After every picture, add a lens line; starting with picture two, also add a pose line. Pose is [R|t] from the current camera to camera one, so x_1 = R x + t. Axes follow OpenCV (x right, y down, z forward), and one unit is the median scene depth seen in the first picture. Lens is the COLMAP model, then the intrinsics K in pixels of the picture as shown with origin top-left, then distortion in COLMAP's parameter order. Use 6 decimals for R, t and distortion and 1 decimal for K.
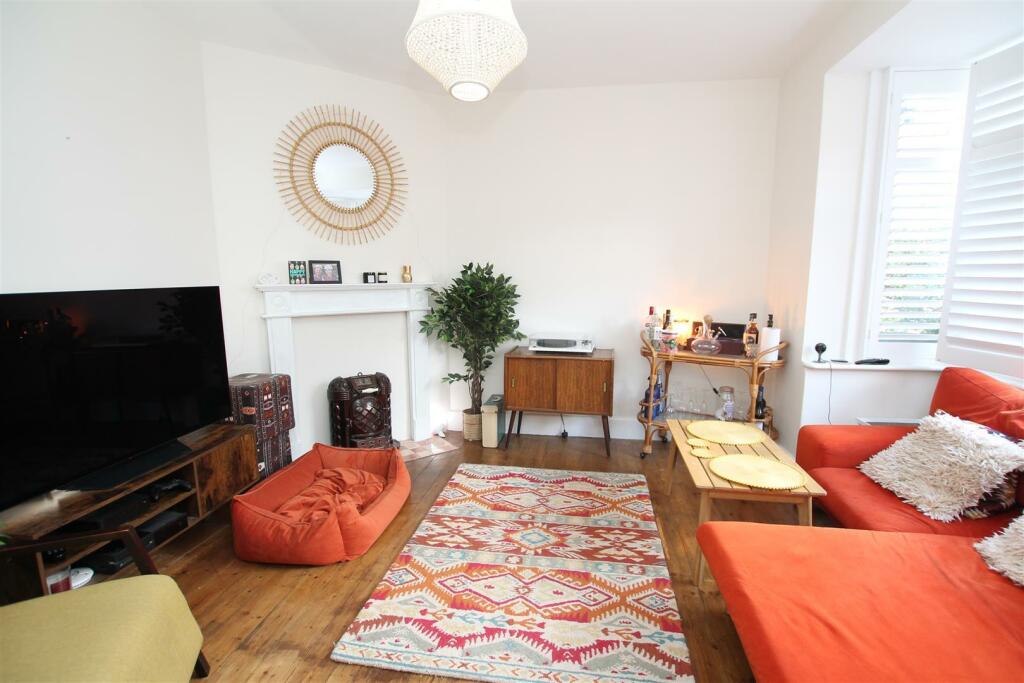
lens RADIAL K [[481.6, 0, 515.7], [0, 481.6, 345.6], [0, 0, 1]] dist [-0.020682, 0.001860]
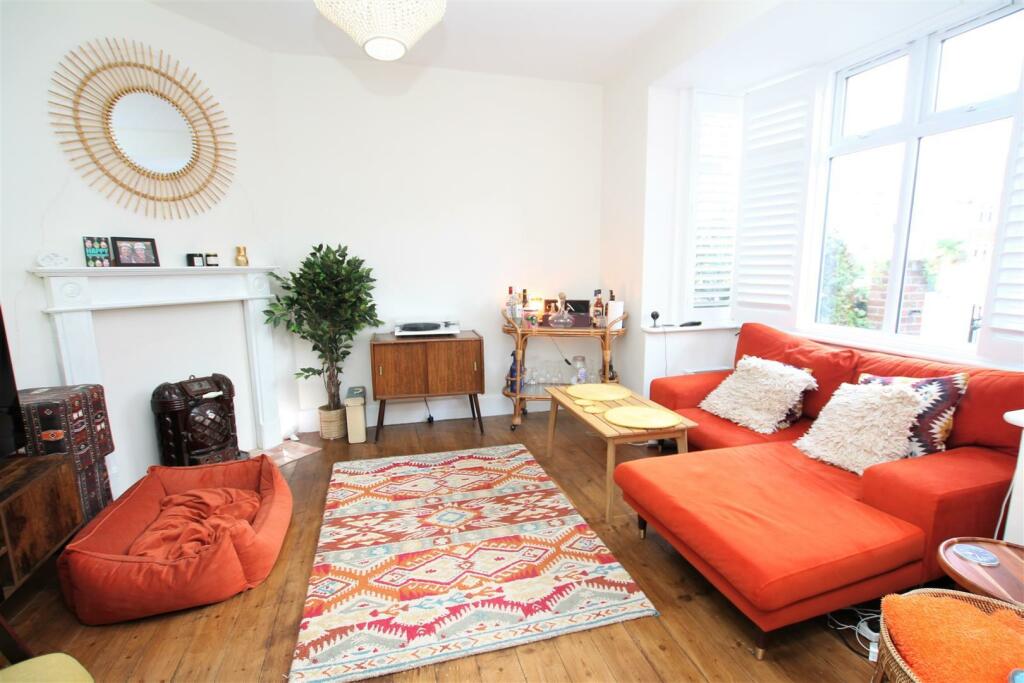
lens RADIAL K [[481.6, 0, 528.0], [0, 481.6, 341.3], [0, 0, 1]] dist [-0.020682, 0.001860]
pose [[0.908364, -0.070191, 0.412247, -0.172643], [0.065663, 0.997525, 0.025158, 0.019628], [-0.412992, 0.004216, 0.910725, 0.024058]]
